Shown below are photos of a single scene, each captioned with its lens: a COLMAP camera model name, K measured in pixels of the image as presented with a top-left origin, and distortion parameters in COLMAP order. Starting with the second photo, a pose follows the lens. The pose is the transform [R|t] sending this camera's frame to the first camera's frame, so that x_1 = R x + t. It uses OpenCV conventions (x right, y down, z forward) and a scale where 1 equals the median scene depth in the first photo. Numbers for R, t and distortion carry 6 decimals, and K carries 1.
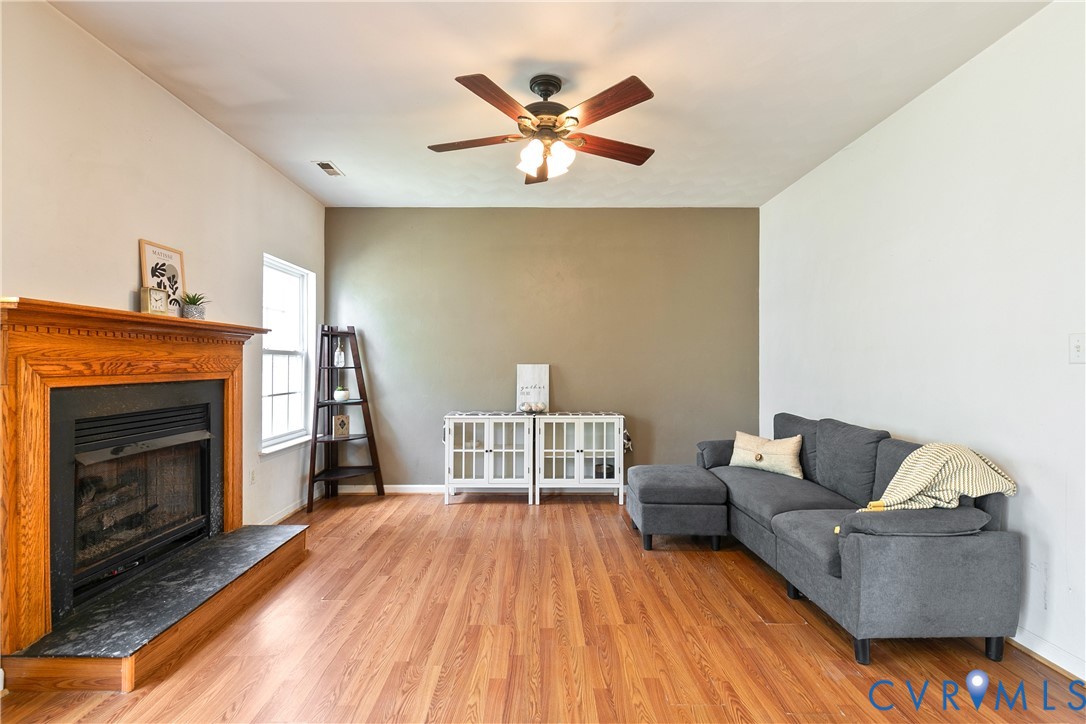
lens RADIAL K [[498.2, 0, 533.8], [0, 498.2, 362.2], [0, 0, 1]] dist [0.004324, -0.000553]
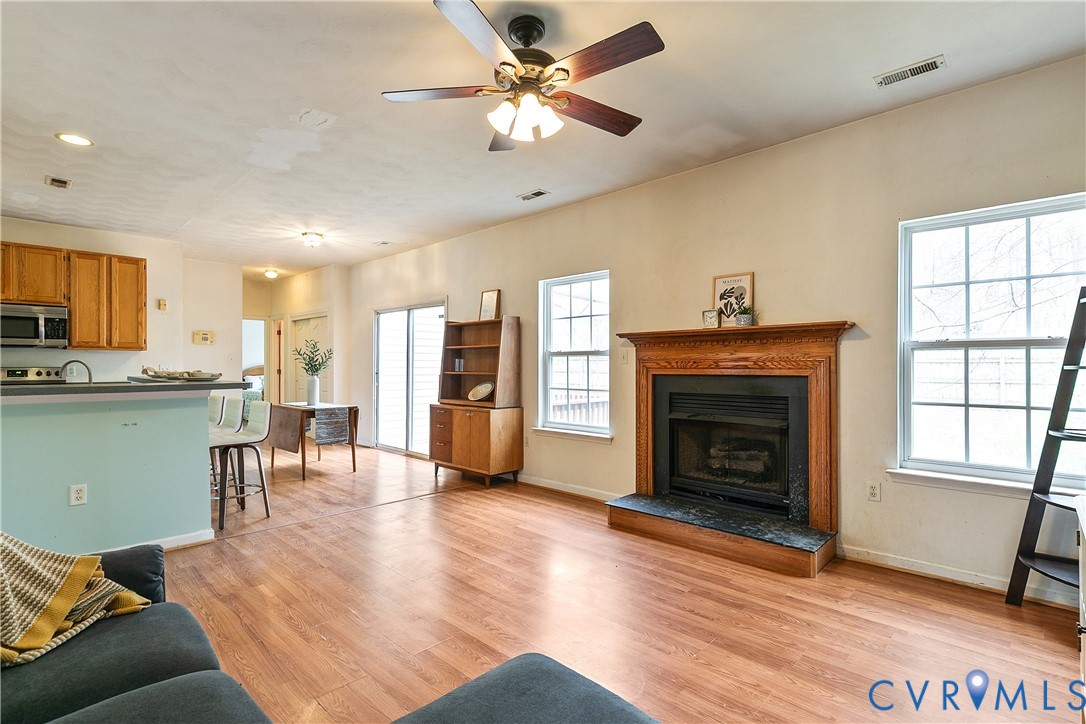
lens RADIAL K [[519.0, 0, 540.7], [0, 519.0, 363.9], [0, 0, 1]] dist [0.002838, 0.000014]
pose [[-0.694487, 0.005767, -0.719482, 0.395078], [0.007845, 0.999969, 0.000442, 0.002847], [0.719462, -0.005337, -0.694511, 0.999610]]
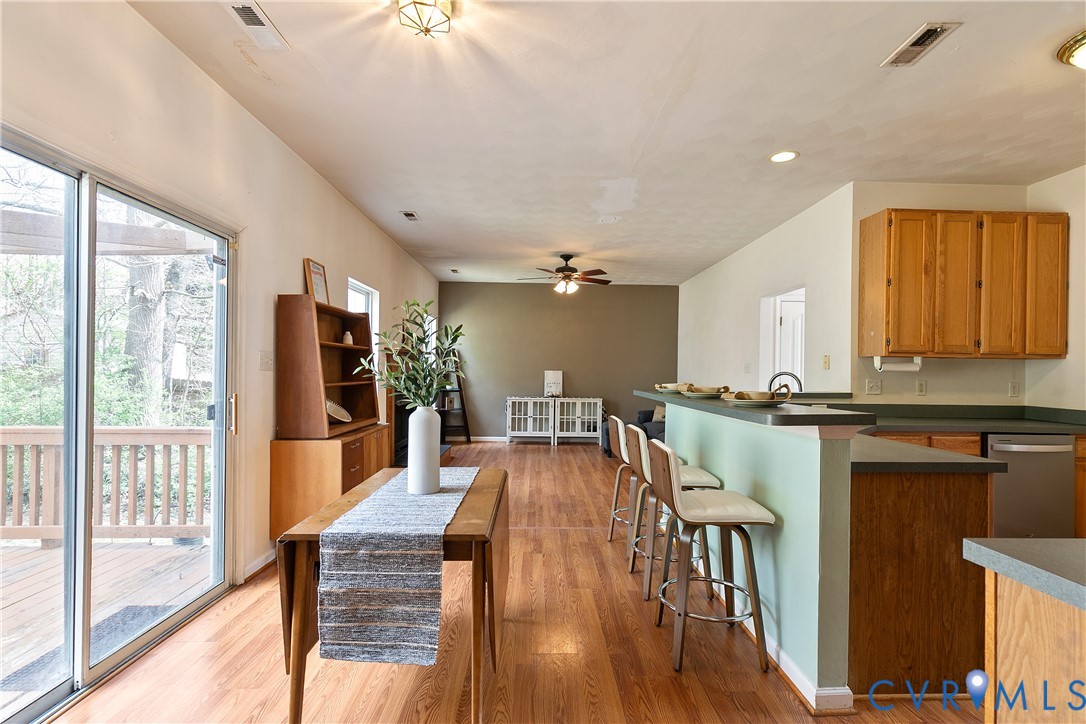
lens RADIAL K [[498.2, 0, 547.9], [0, 498.2, 369.5], [0, 0, 1]] dist [0.004324, -0.000553]
pose [[0.999581, 0.012970, 0.025889, -0.076528], [-0.013112, 0.999900, 0.005323, -0.010454], [-0.025818, -0.005660, 0.999651, -0.889537]]
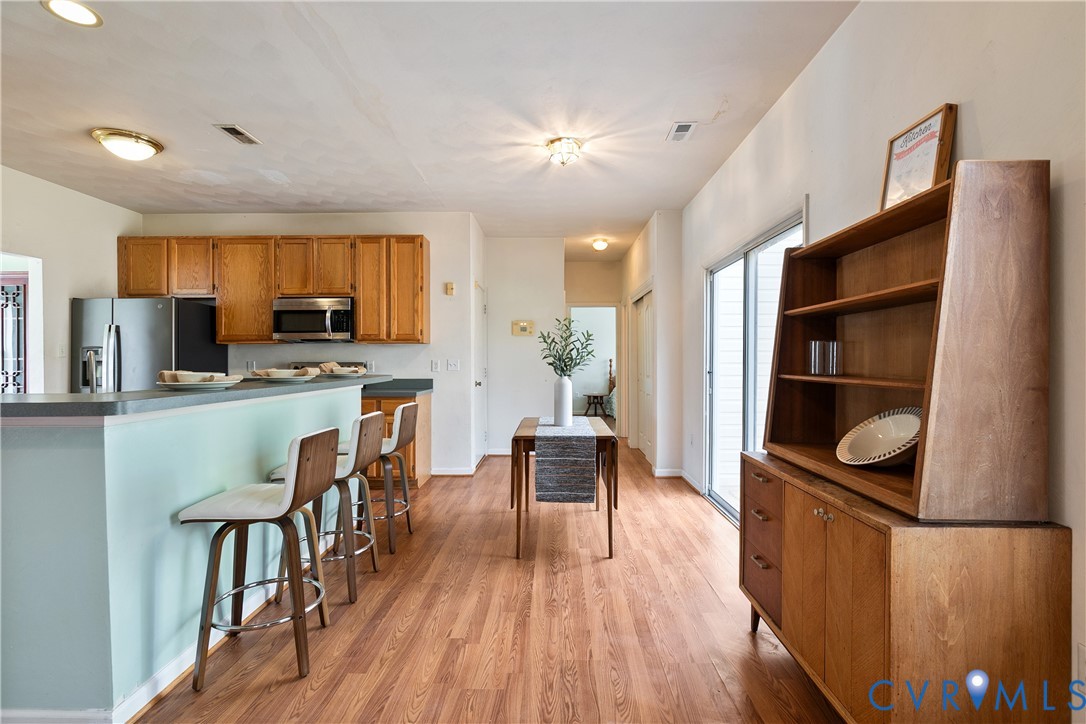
lens RADIAL K [[501.0, 0, 542.5], [0, 501.0, 360.4], [0, 0, 1]] dist [-0.005835, -0.000468]
pose [[-0.999642, 0.008740, 0.025302, -0.170018], [0.008570, 0.999940, -0.006817, 0.009282], [-0.025360, -0.006598, -0.999657, 0.404404]]
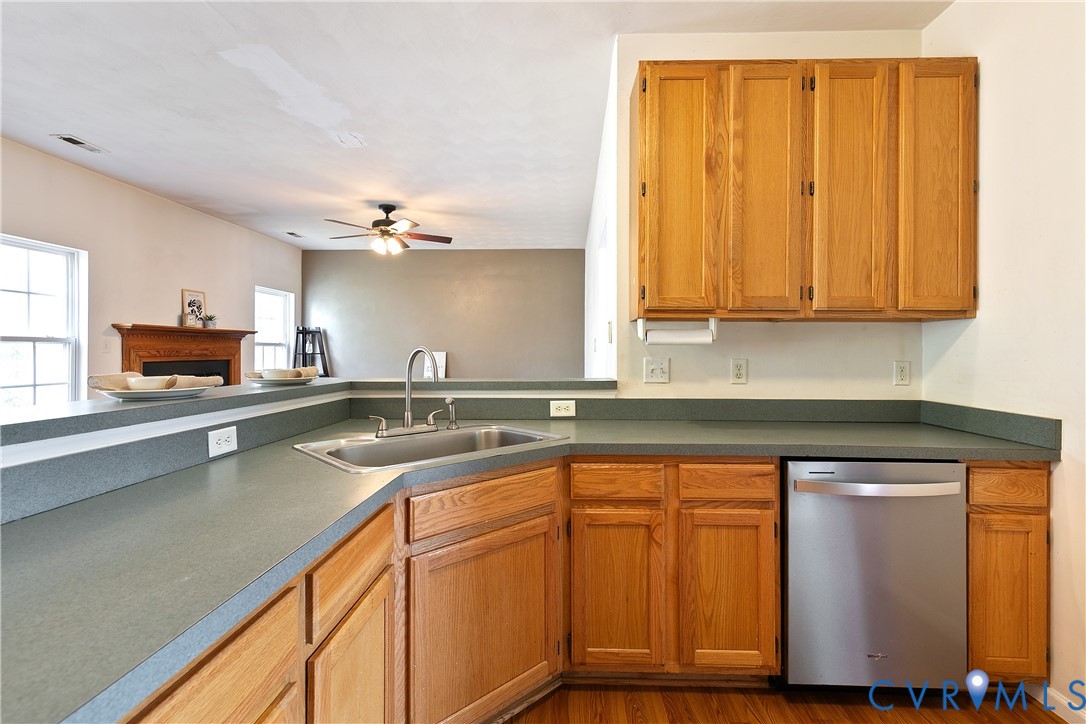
lens RADIAL K [[498.2, 0, 550.4], [0, 498.2, 347.8], [0, 0, 1]] dist [0.004324, -0.000553]
pose [[0.999006, 0.002326, -0.044506, 0.453204], [-0.002477, 0.999991, -0.003327, -0.004805], [0.044497, 0.003434, 0.999004, -0.546469]]
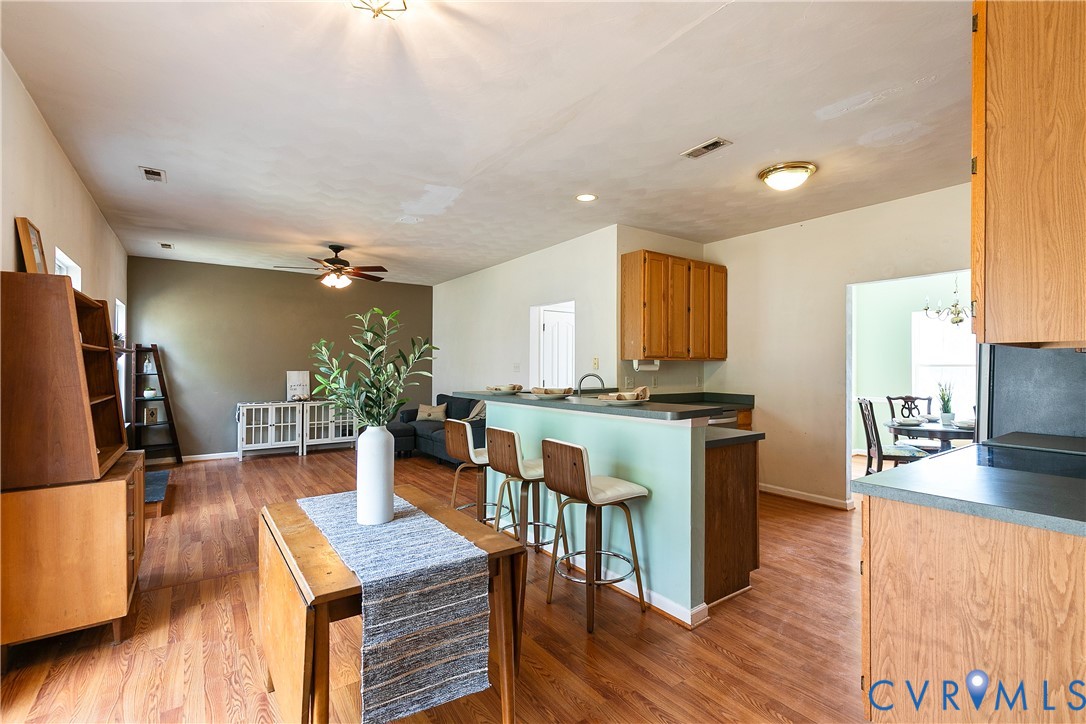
lens RADIAL K [[498.2, 0, 550.2], [0, 498.2, 361.7], [0, 0, 1]] dist [0.004324, -0.000553]
pose [[0.810868, 0.007651, 0.585179, -0.311238], [-0.006065, 0.999971, -0.004670, -0.025583], [-0.585197, 0.000237, 0.810891, -0.847056]]
